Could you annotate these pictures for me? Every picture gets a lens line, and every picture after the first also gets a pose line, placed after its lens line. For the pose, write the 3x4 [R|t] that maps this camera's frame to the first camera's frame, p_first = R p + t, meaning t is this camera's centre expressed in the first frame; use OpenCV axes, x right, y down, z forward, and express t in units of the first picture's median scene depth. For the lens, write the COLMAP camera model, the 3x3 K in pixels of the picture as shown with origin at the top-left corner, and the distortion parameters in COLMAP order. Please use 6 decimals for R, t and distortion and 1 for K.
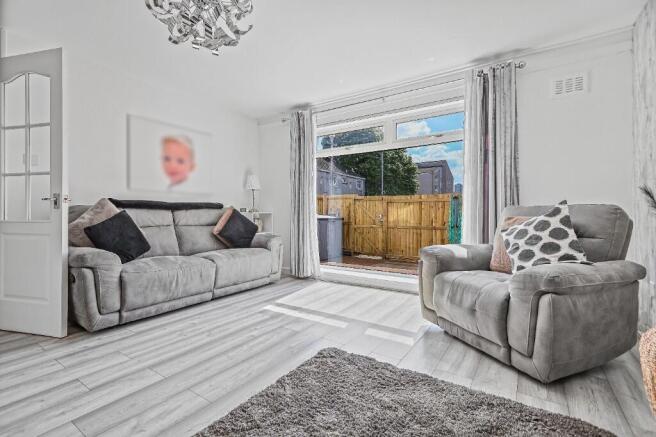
lens RADIAL K [[305.1, 0, 325.3], [0, 305.1, 214.0], [0, 0, 1]] dist [-0.000067, 0.000326]
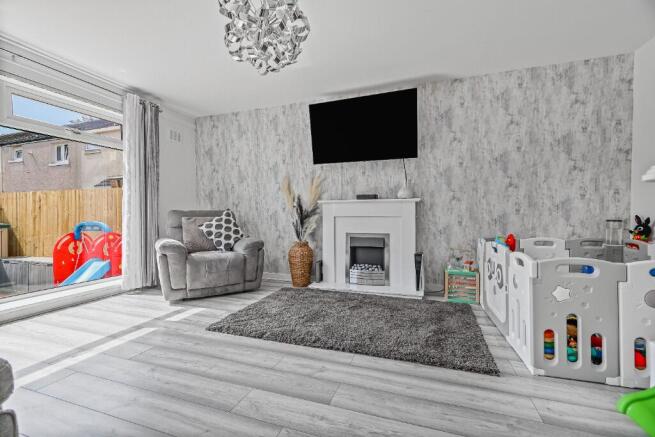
lens RADIAL K [[294.9, 0, 327.5], [0, 294.9, 218.5], [0, 0, 1]] dist [-0.001323, -0.000024]
pose [[-0.264378, -0.012533, 0.964338, -0.703613], [0.004008, 0.999893, 0.014094, -0.002296], [-0.964411, 0.007591, -0.264299, 0.487968]]
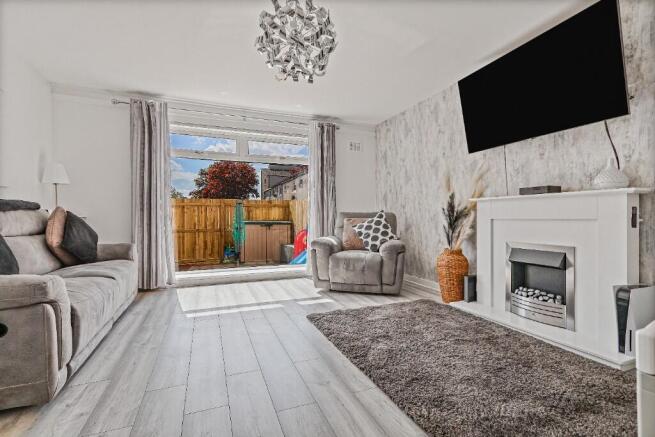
lens RADIAL K [[304.0, 0, 327.5], [0, 304.0, 218.5], [0, 0, 1]] dist [0.000588, 0.000181]
pose [[0.551783, -0.005436, 0.833970, -0.616822], [0.002278, 0.999985, 0.005011, -0.000515], [-0.833985, -0.000865, 0.551787, 0.101493]]
